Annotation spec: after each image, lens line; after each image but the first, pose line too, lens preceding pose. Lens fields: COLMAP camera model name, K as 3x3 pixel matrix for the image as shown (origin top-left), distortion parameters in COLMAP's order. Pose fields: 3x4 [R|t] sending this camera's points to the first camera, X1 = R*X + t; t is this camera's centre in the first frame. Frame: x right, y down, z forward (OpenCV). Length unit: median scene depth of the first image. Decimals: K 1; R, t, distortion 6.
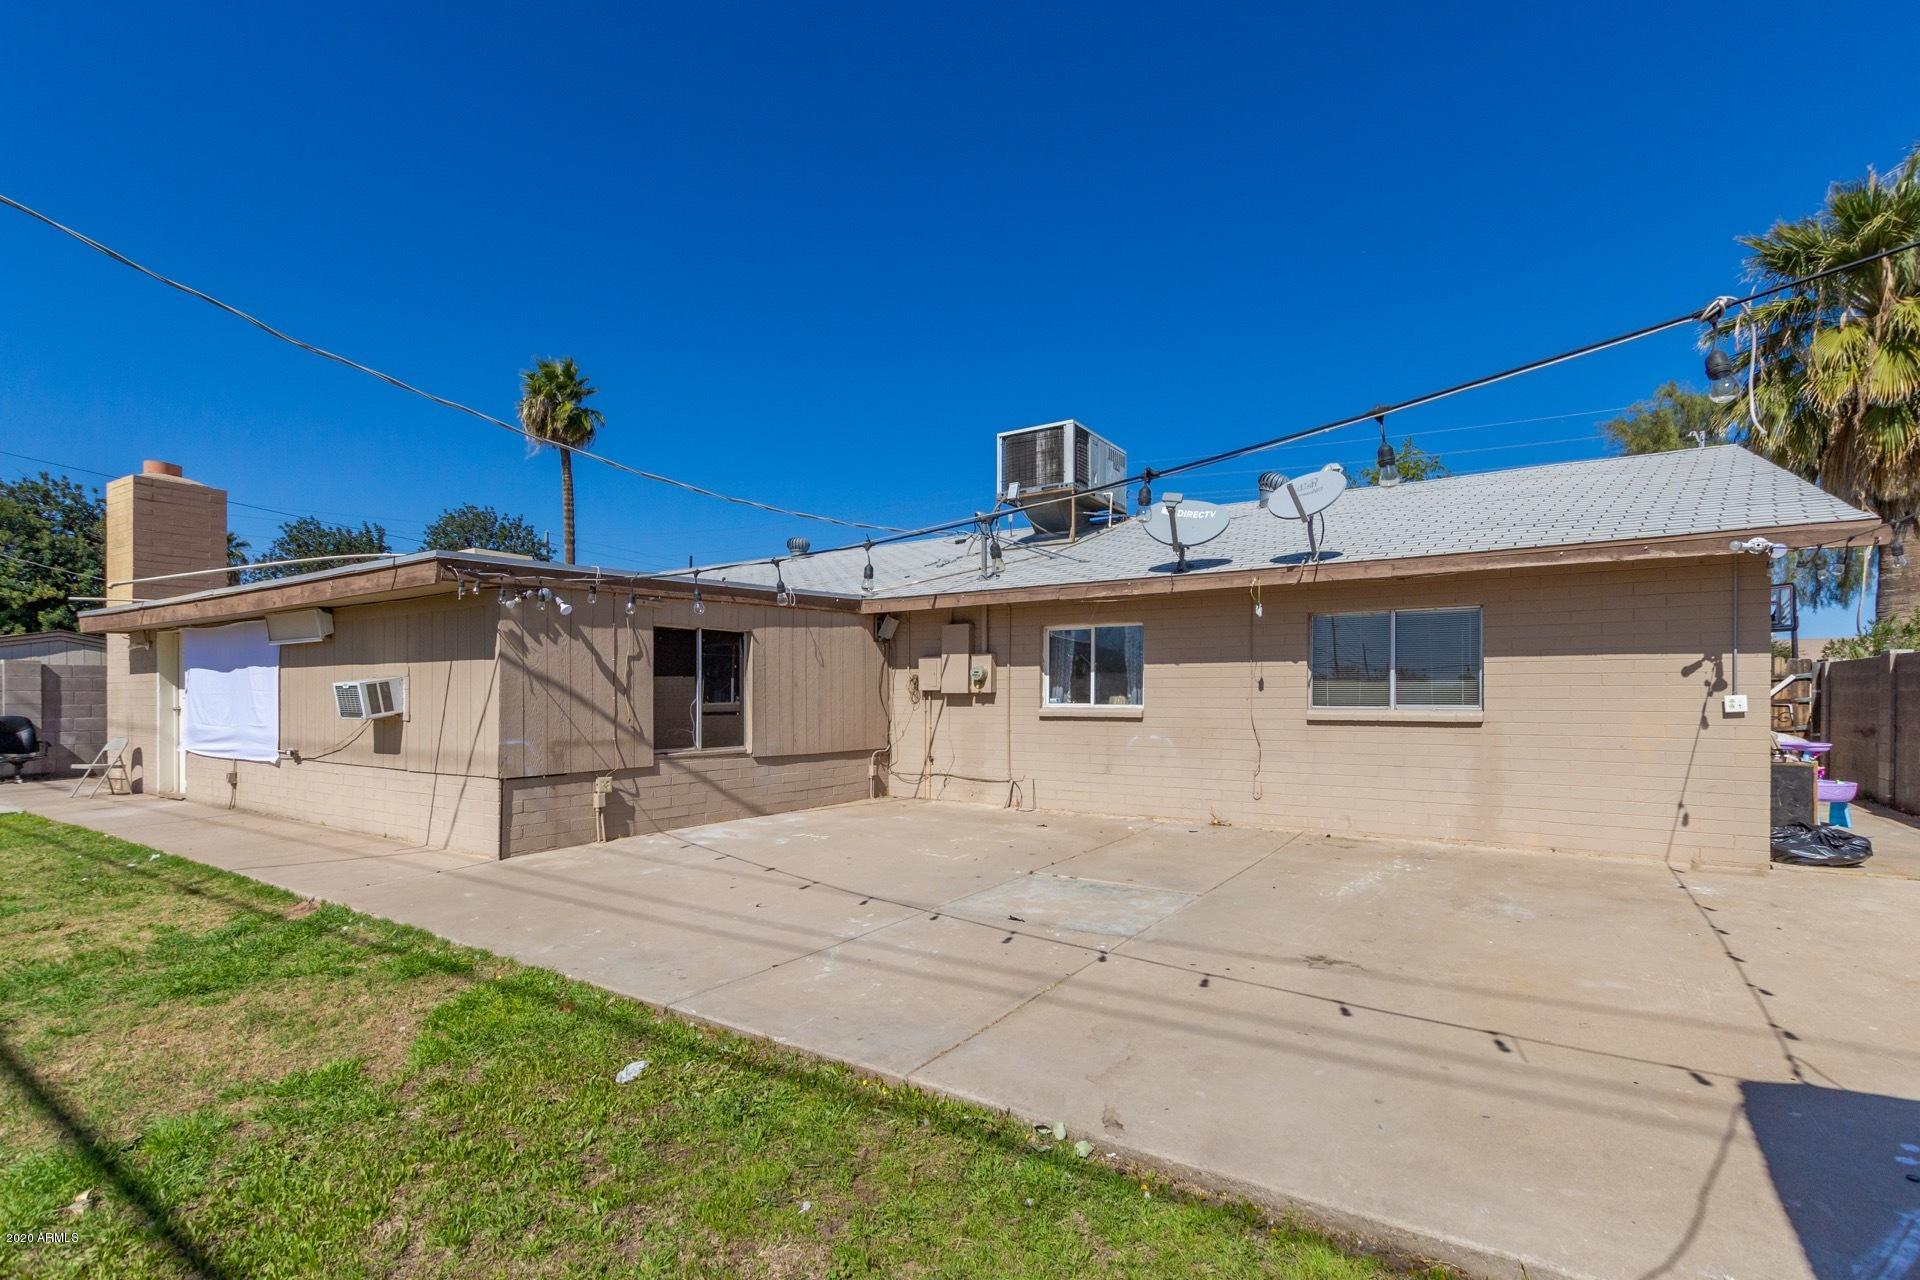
lens RADIAL K [[893.5, 0, 942.7], [0, 893.5, 685.0], [0, 0, 1]] dist [0.003154, 0.001846]
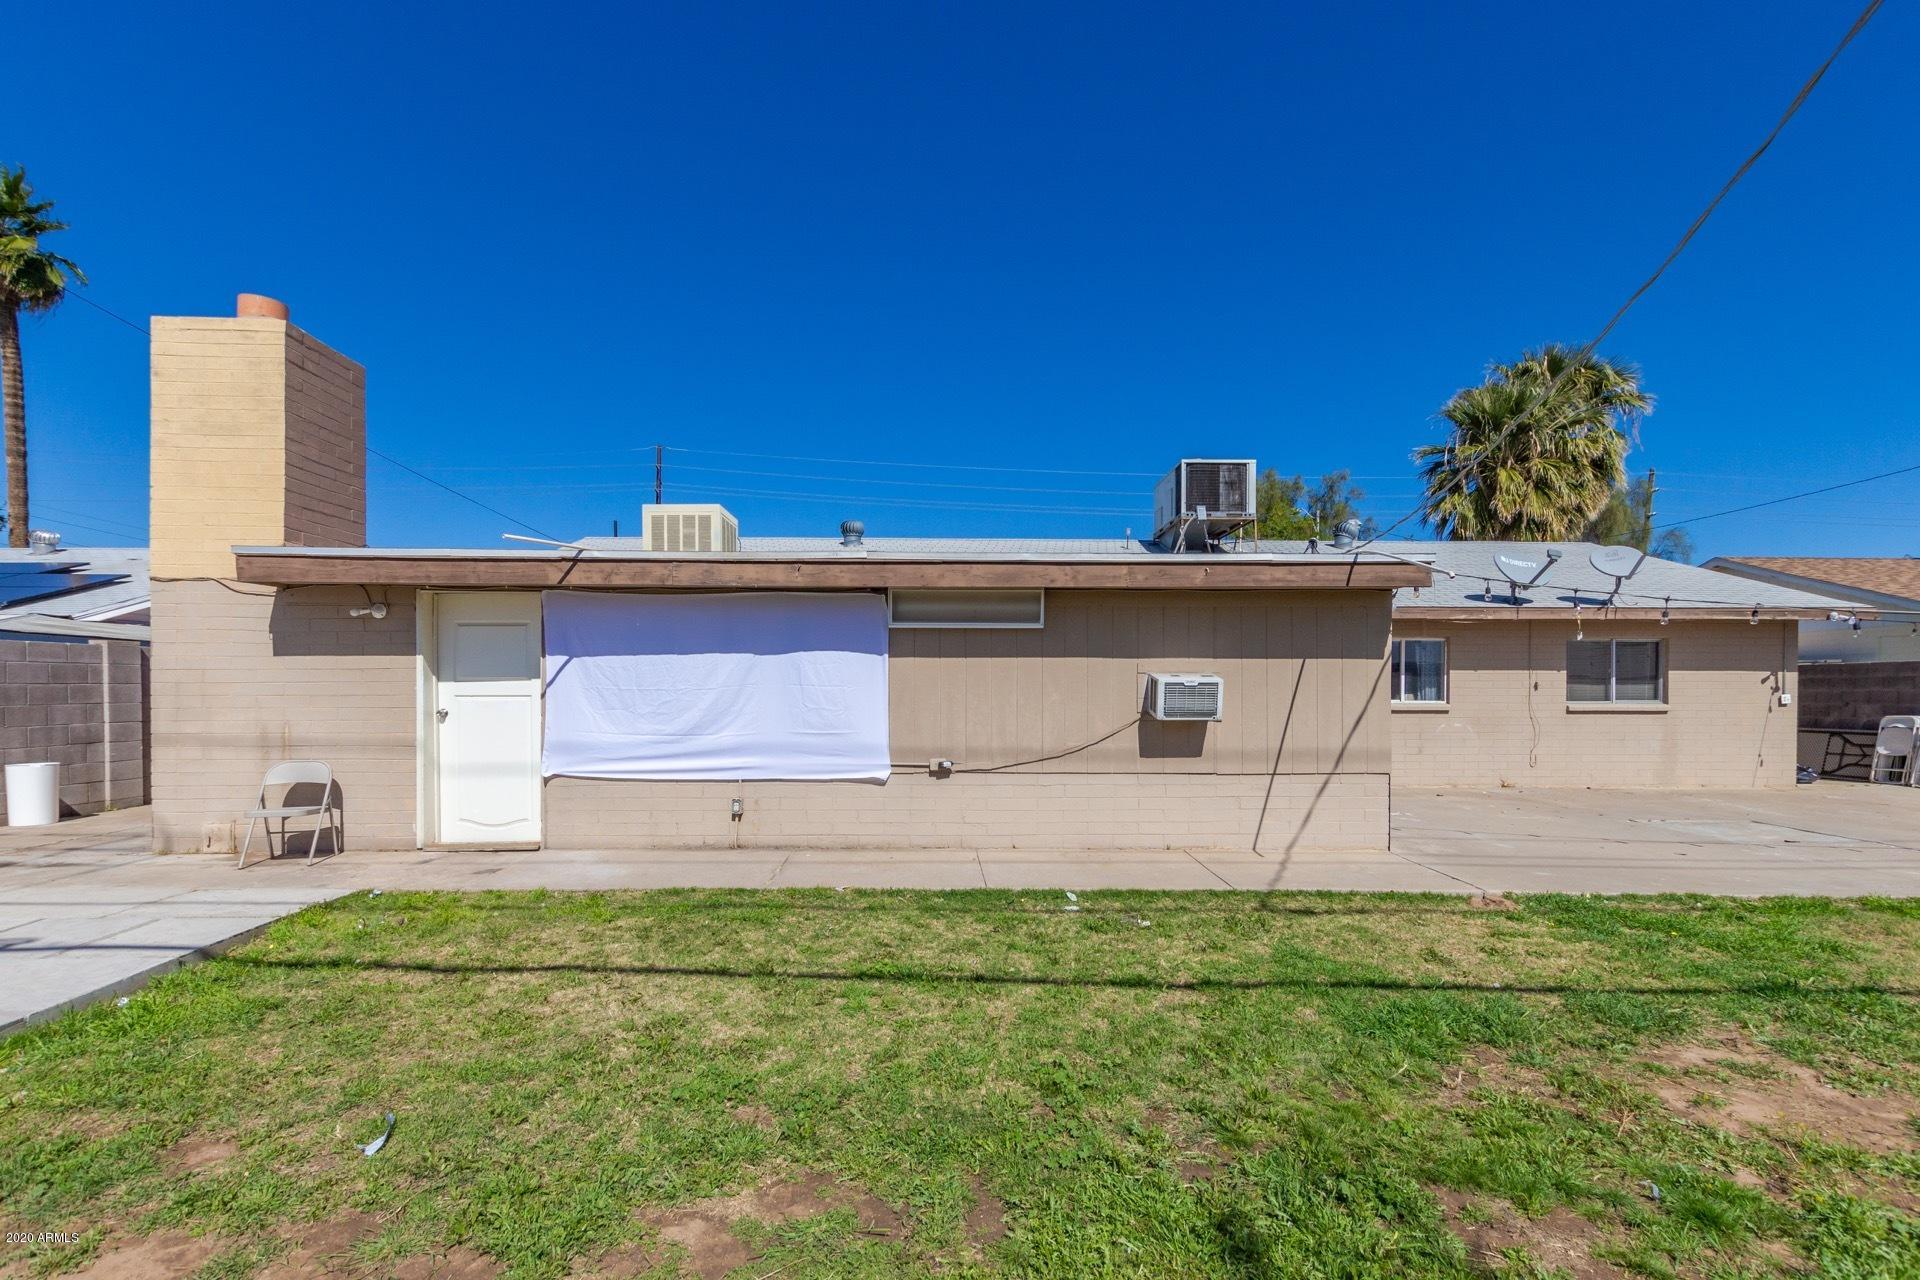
lens RADIAL K [[893.5, 0, 983.1], [0, 893.5, 701.3], [0, 0, 1]] dist [0.003154, 0.001846]
pose [[0.818109, -0.003865, 0.575050, -1.174923], [-0.008423, 0.999790, 0.018702, 0.003811], [-0.575002, -0.020144, 0.817904, 0.333390]]
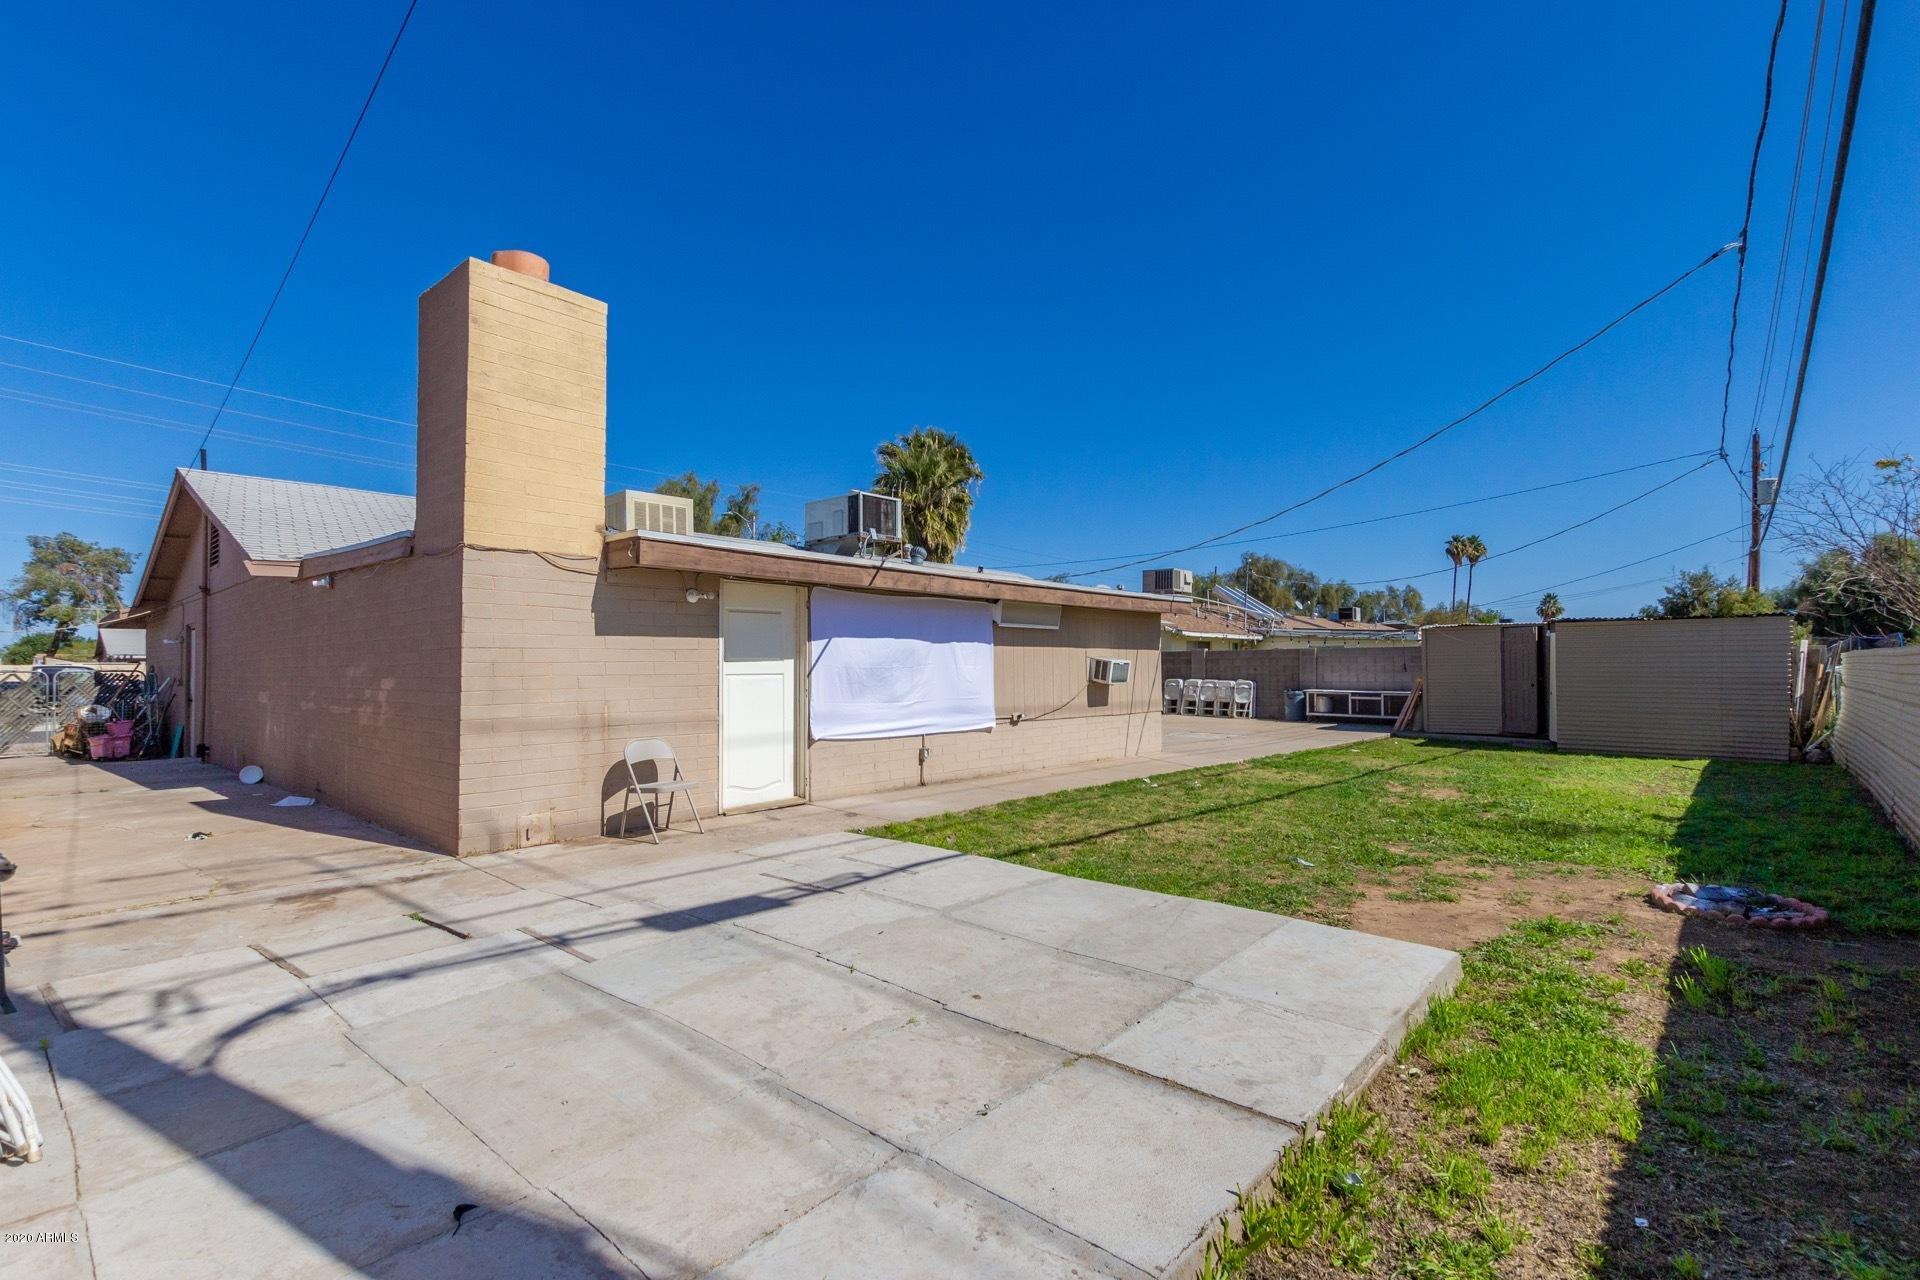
lens RADIAL K [[893.5, 0, 970.5], [0, 893.5, 648.3], [0, 0, 1]] dist [0.003154, 0.001846]
pose [[0.121068, 0.023763, 0.992360, -1.977477], [-0.005475, 0.999714, -0.023271, 0.011180], [-0.992629, -0.002616, 0.121163, 0.933065]]
